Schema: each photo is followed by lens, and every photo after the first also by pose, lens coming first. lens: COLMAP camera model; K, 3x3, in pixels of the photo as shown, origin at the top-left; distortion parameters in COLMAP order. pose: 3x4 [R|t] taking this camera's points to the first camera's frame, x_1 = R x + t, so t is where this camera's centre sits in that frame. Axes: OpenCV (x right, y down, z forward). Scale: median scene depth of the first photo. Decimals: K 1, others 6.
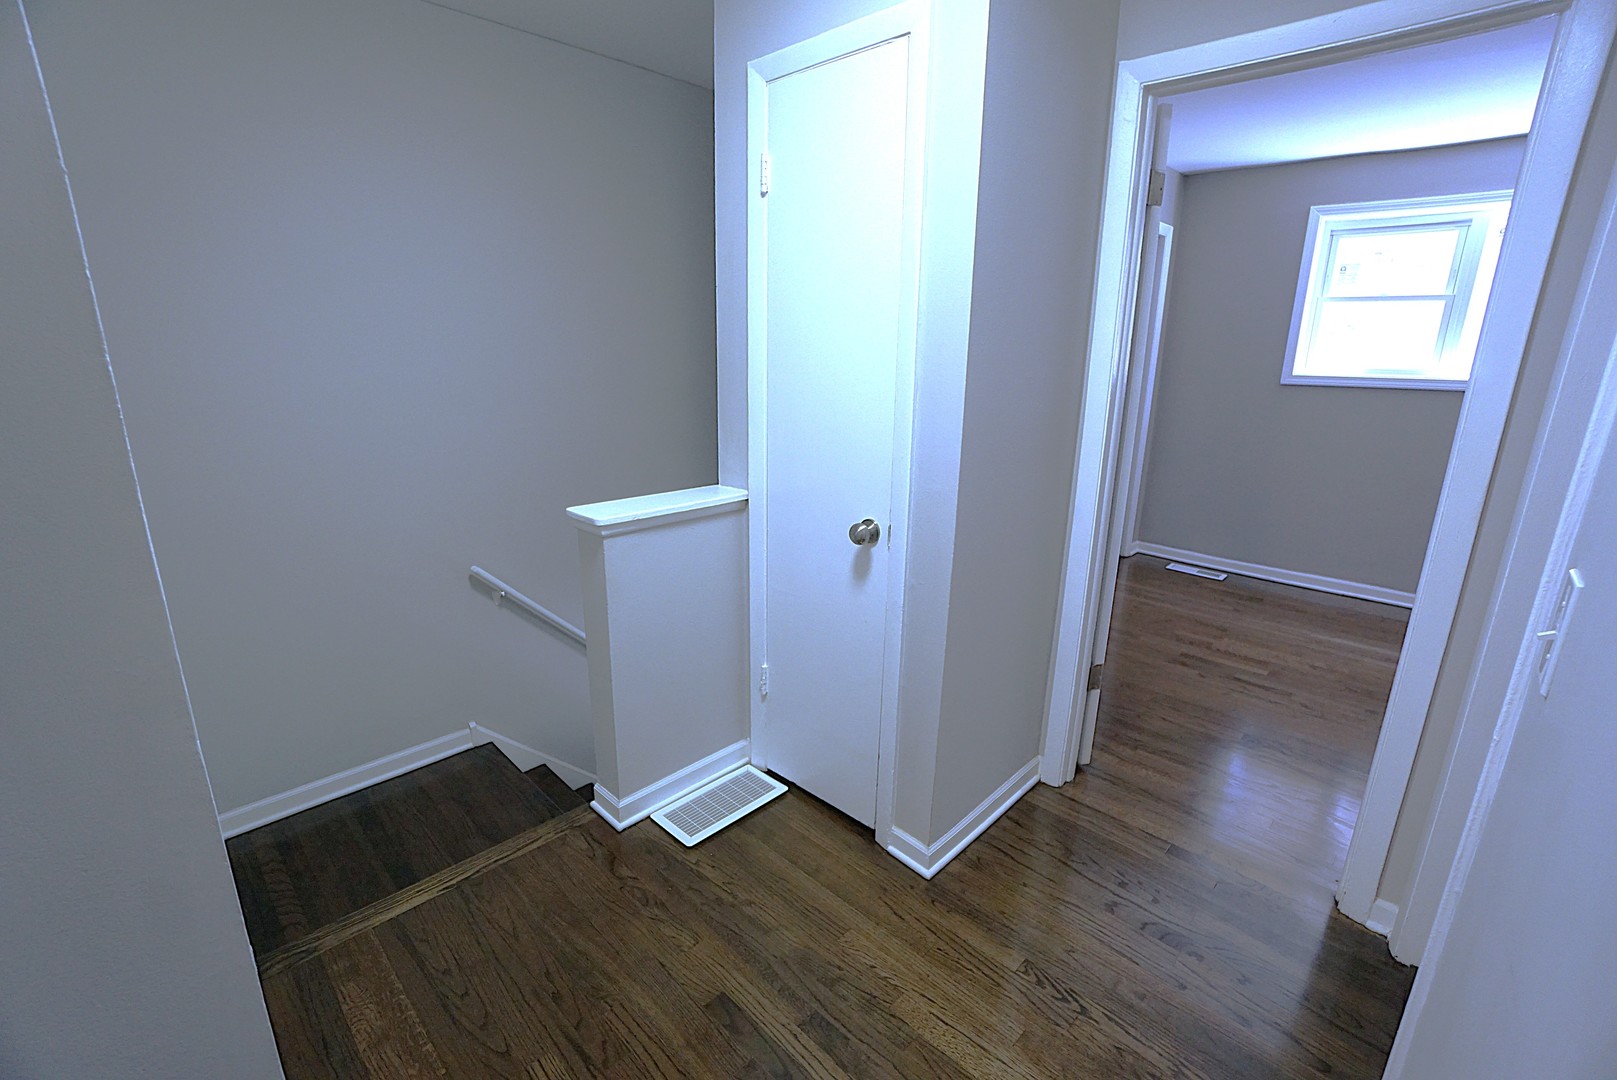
lens RADIAL K [[711.5, 0, 790.4], [0, 711.5, 539.4], [0, 0, 1]] dist [-0.067623, 0.024711]
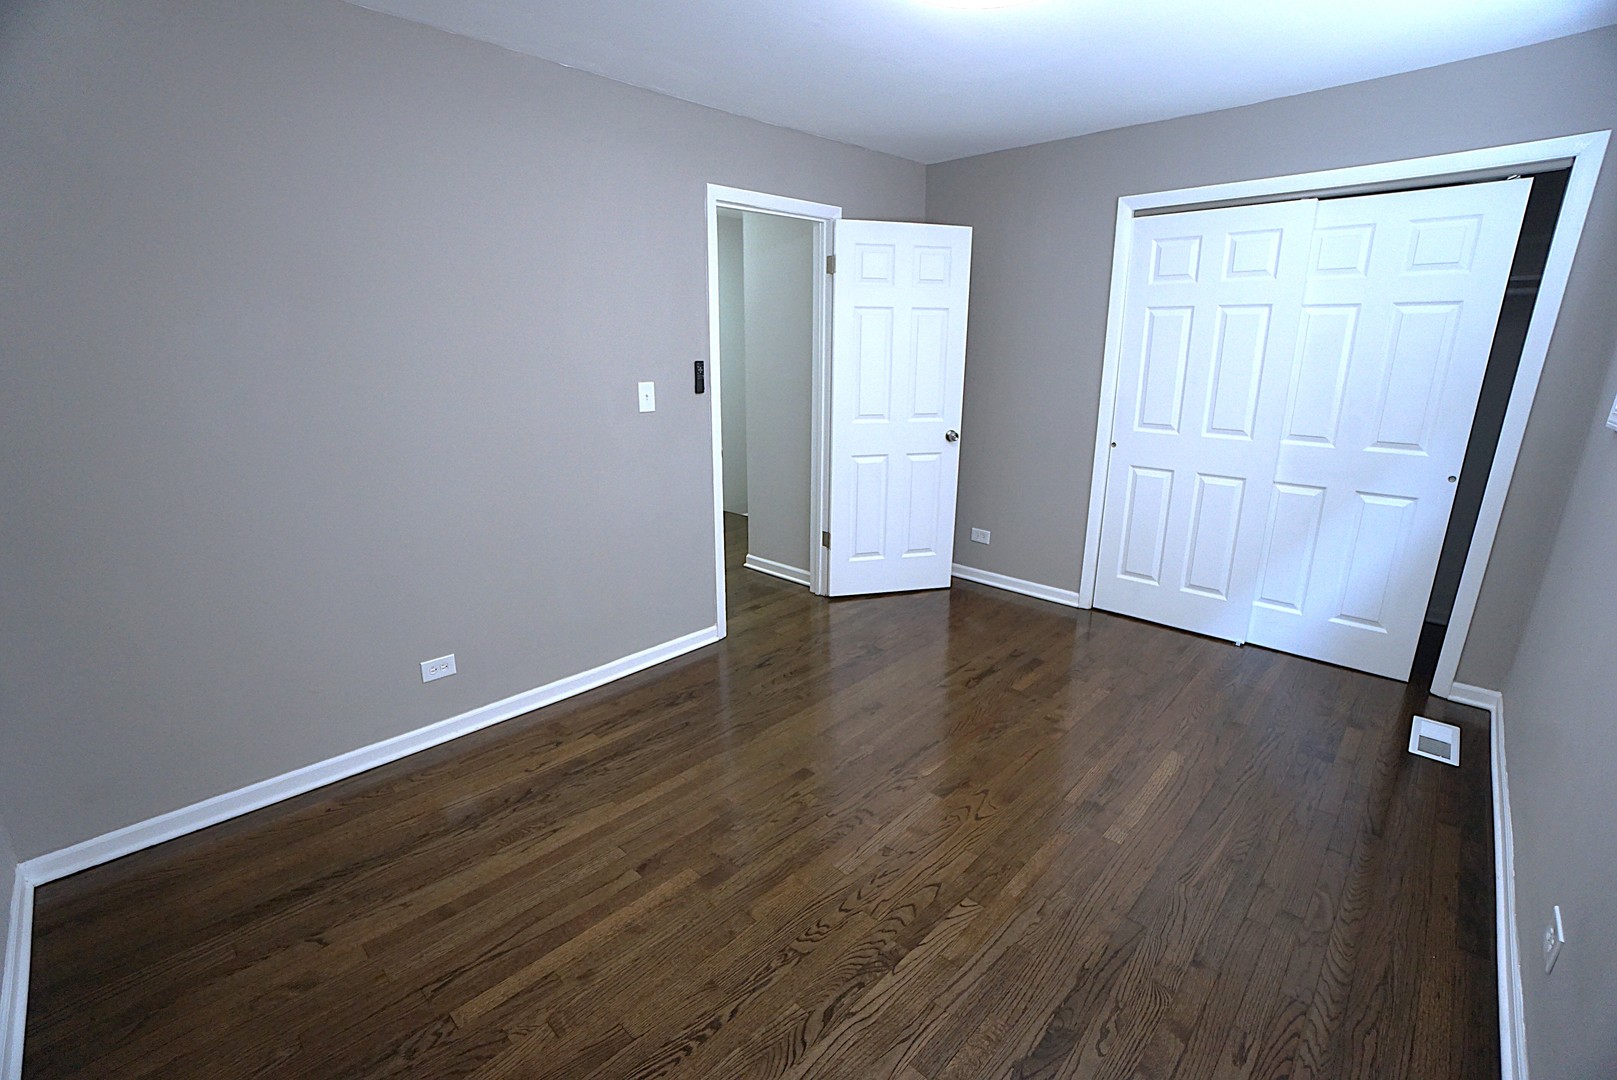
lens RADIAL K [[711.5, 0, 790.4], [0, 711.5, 539.4], [0, 0, 1]] dist [-0.067623, 0.024711]
pose [[0.008748, 0.258609, -0.965942, 1.244599], [-0.263796, 0.932357, 0.247228, -0.124199], [0.964539, 0.252649, 0.076377, 0.453734]]
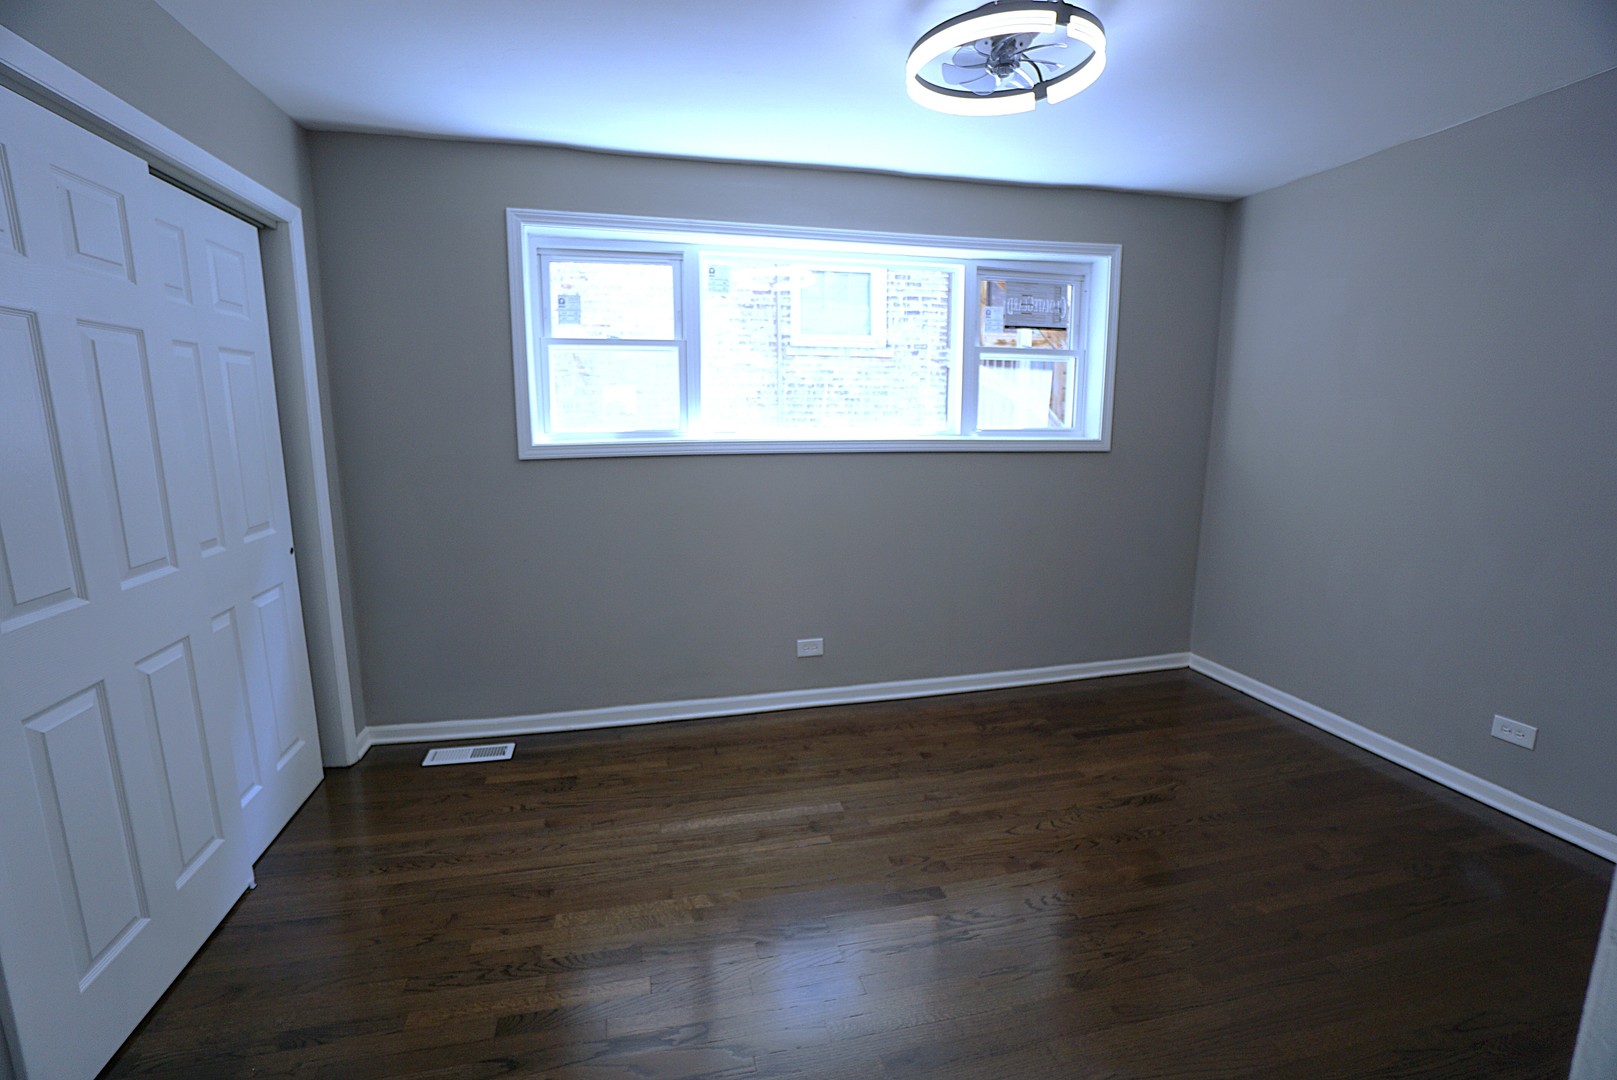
lens RADIAL K [[711.5, 0, 790.4], [0, 711.5, 539.4], [0, 0, 1]] dist [-0.067623, 0.024711]
pose [[0.533530, -0.158029, 0.830887, 0.271549], [0.228839, 0.972720, 0.038062, -0.118578], [-0.814235, 0.169832, 0.555138, 0.425153]]
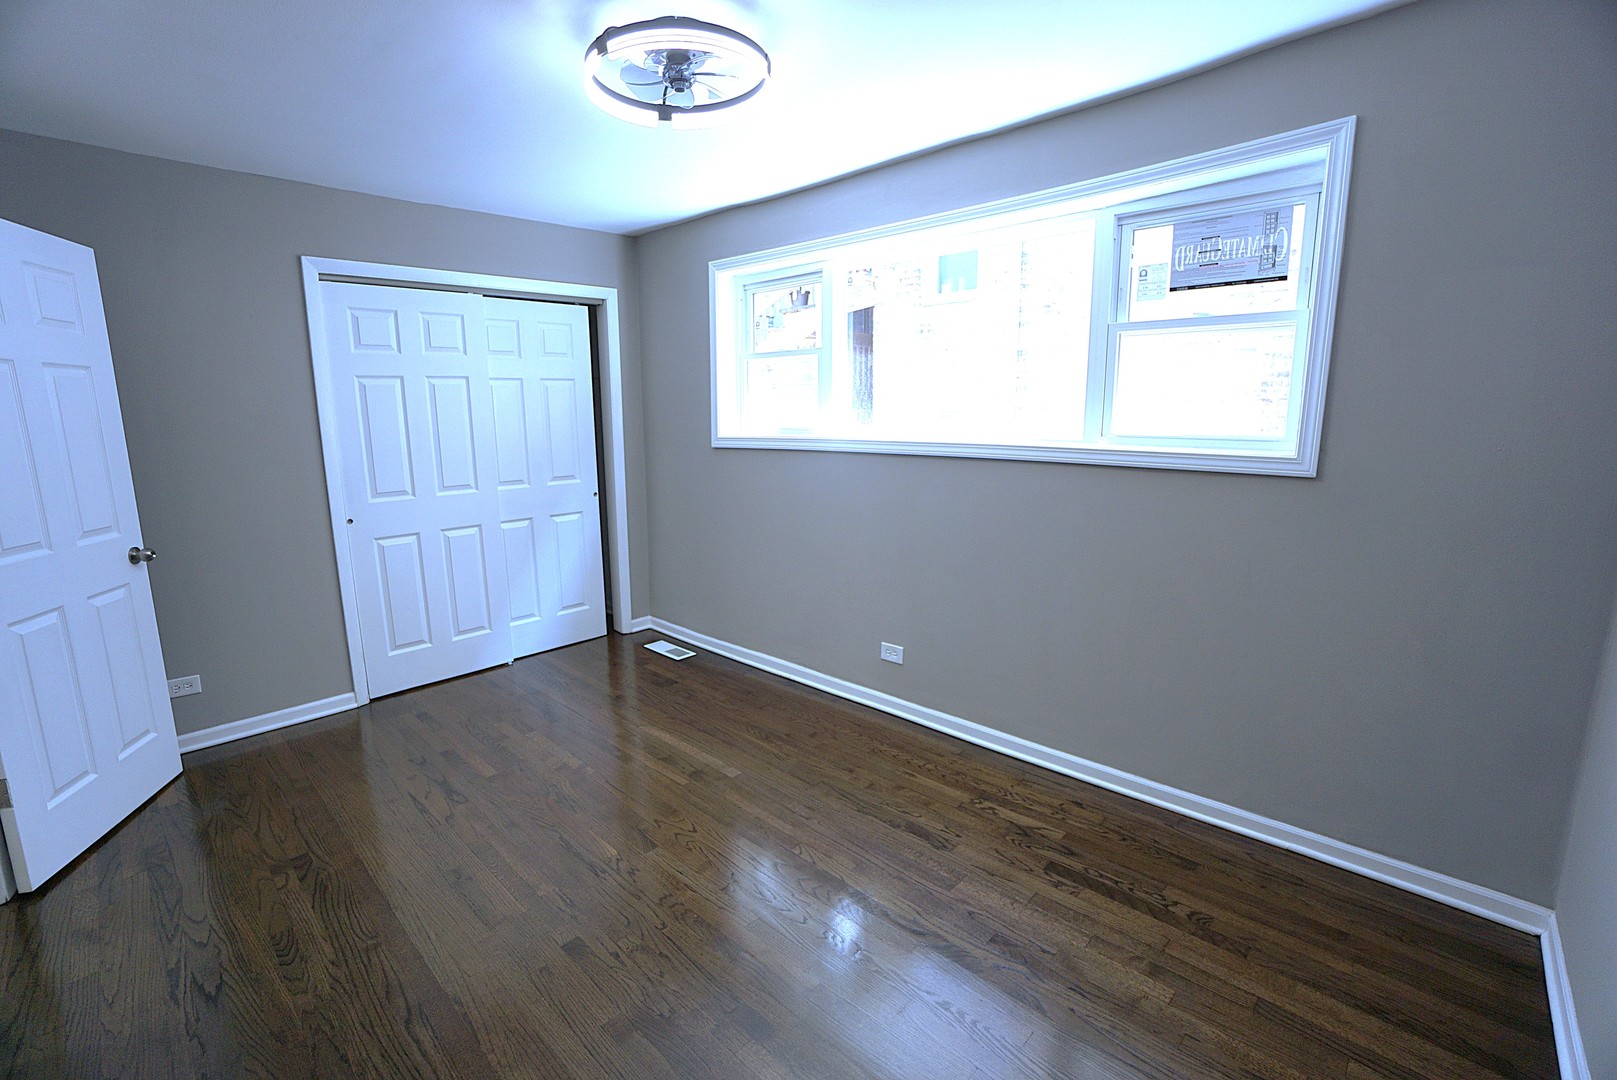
lens RADIAL K [[711.5, 0, 790.4], [0, 711.5, 539.4], [0, 0, 1]] dist [-0.067623, 0.024711]
pose [[0.999788, -0.020287, 0.003434, 0.851939], [0.020506, 0.996147, -0.085265, -0.018990], [-0.001691, 0.085318, 0.996352, 0.061043]]
